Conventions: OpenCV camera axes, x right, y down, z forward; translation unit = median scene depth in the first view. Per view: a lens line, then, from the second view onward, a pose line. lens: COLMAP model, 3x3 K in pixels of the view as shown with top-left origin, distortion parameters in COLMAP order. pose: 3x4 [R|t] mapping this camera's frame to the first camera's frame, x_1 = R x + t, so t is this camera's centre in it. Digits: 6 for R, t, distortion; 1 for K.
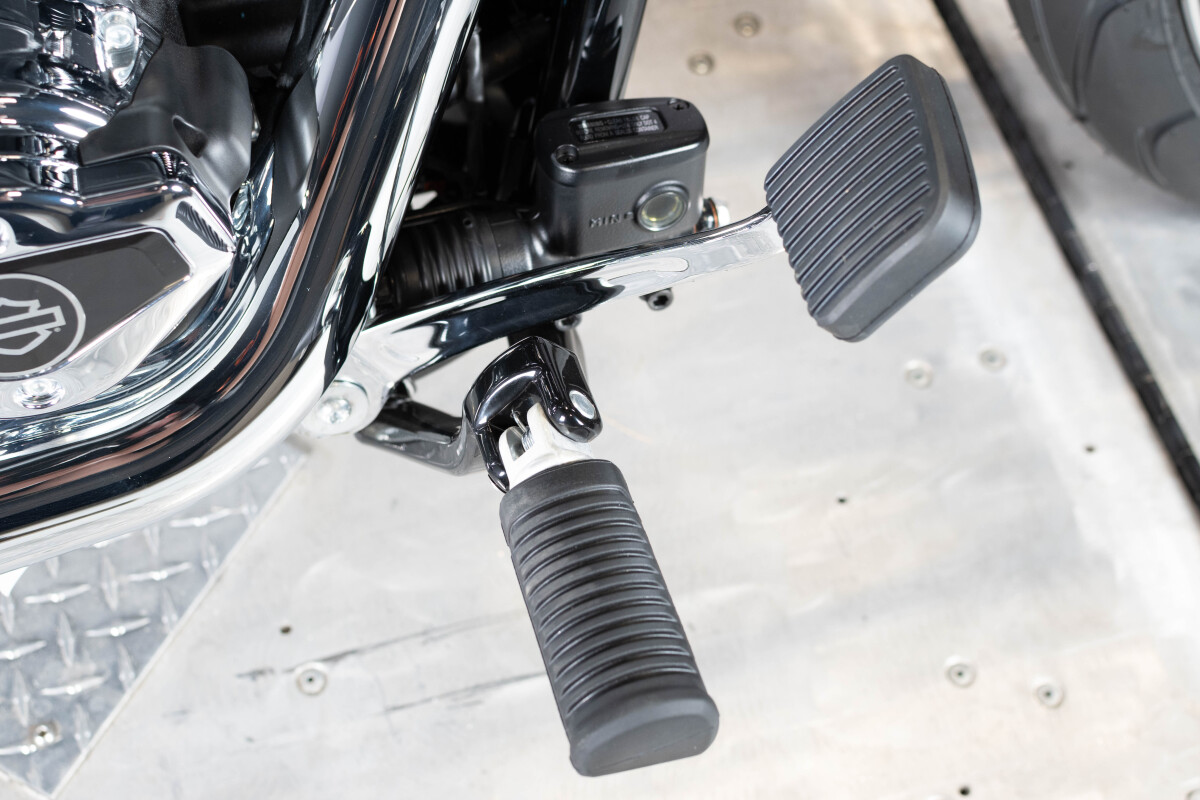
lens RADIAL K [[1836.7, 0, 600.0], [0, 1836.7, 400.0], [0, 0, 1]] dist [0.003753, 0.015170]
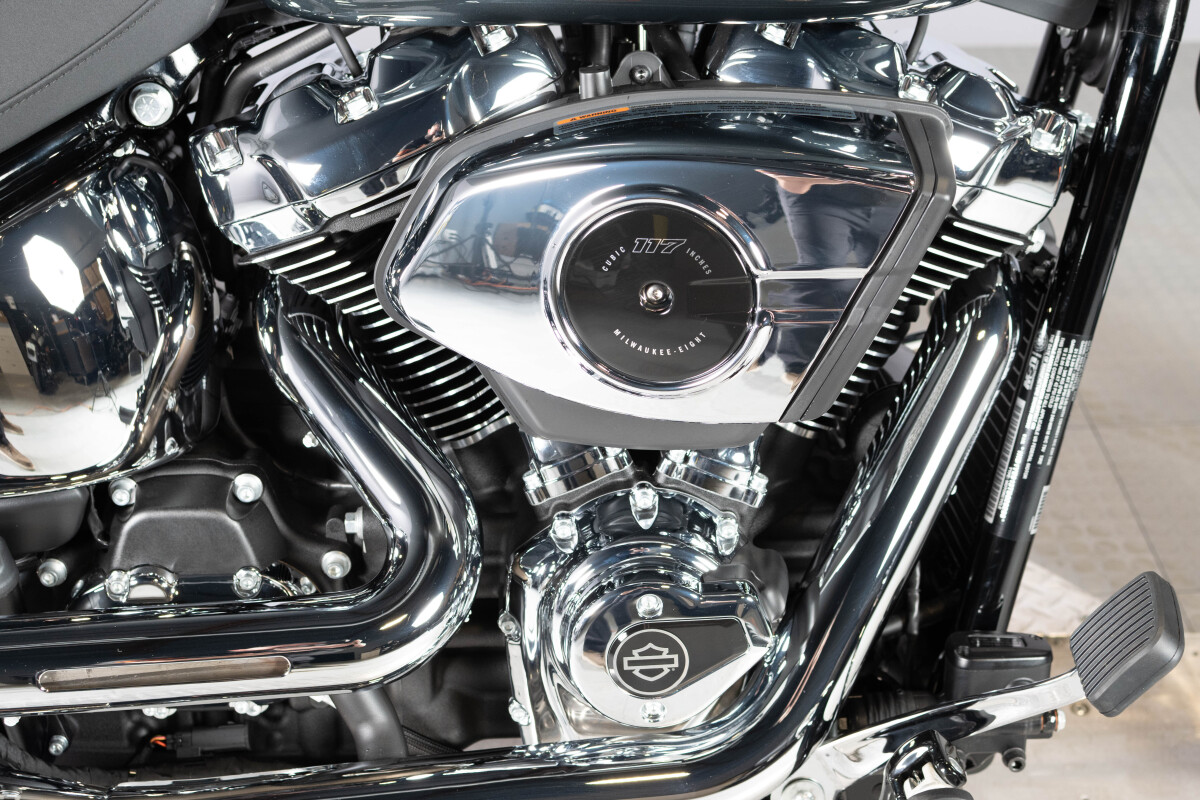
lens RADIAL K [[1836.7, 0, 600.0], [0, 1836.7, 400.0], [0, 0, 1]] dist [0.003753, 0.015170]
pose [[0.962695, 0.078793, -0.258862, 0.086870], [-0.185343, 0.889020, -0.418678, 0.474087], [0.197145, 0.451038, 0.870459, -0.703146]]
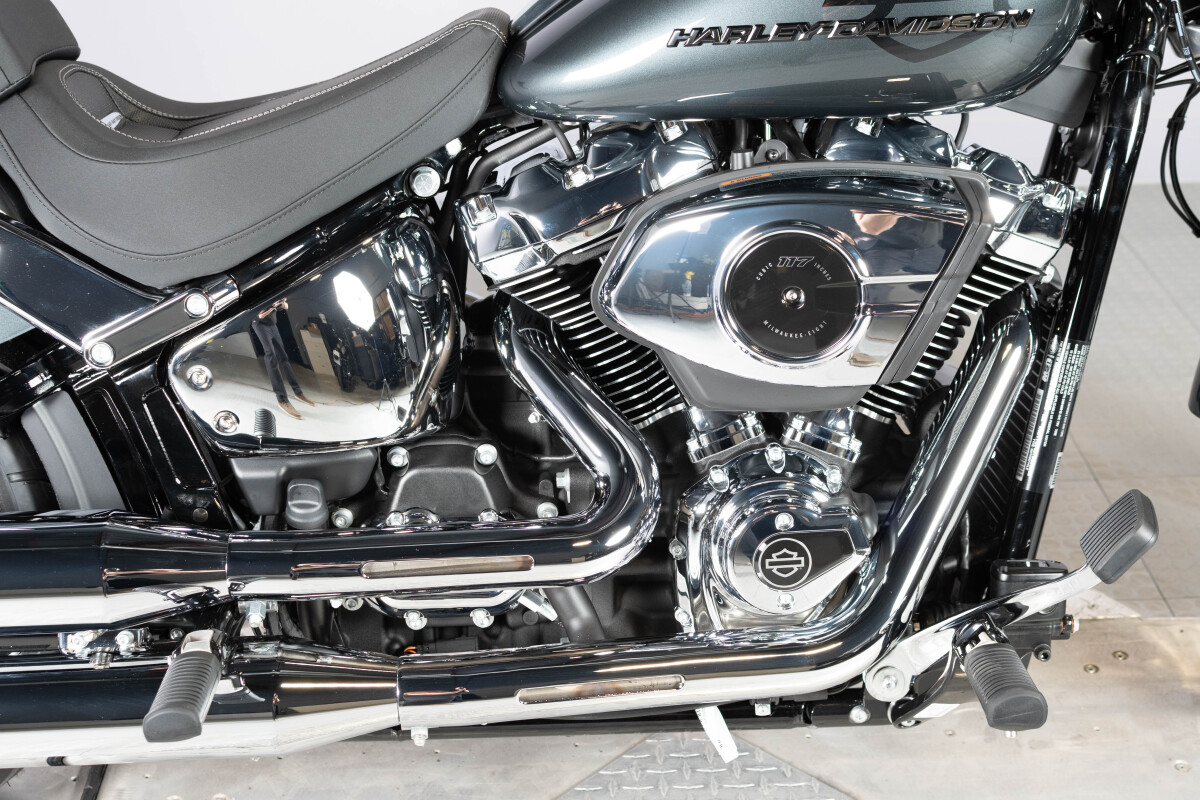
lens RADIAL K [[1836.7, 0, 600.0], [0, 1836.7, 400.0], [0, 0, 1]] dist [0.003753, 0.015170]
pose [[0.962091, 0.049158, -0.268263, 0.114367], [-0.183139, 0.845312, -0.501904, 1.049817], [0.202093, 0.532007, 0.822269, -1.256602]]
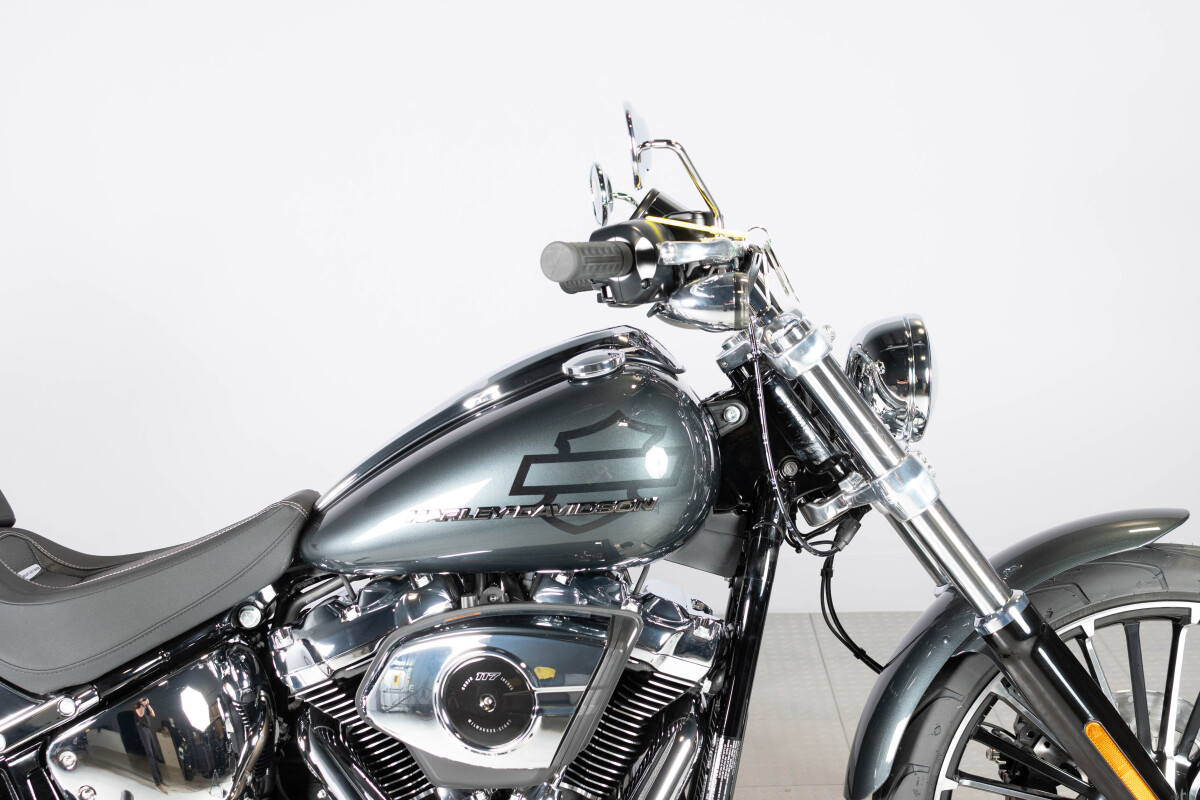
lens RADIAL K [[1836.7, 0, 600.0], [0, 1836.7, 400.0], [0, 0, 1]] dist [0.003753, 0.015170]
pose [[0.948363, -0.015374, -0.316813, 0.932268], [-0.211889, 0.712555, -0.668856, 1.460502], [0.236030, 0.701447, 0.672504, -1.852416]]
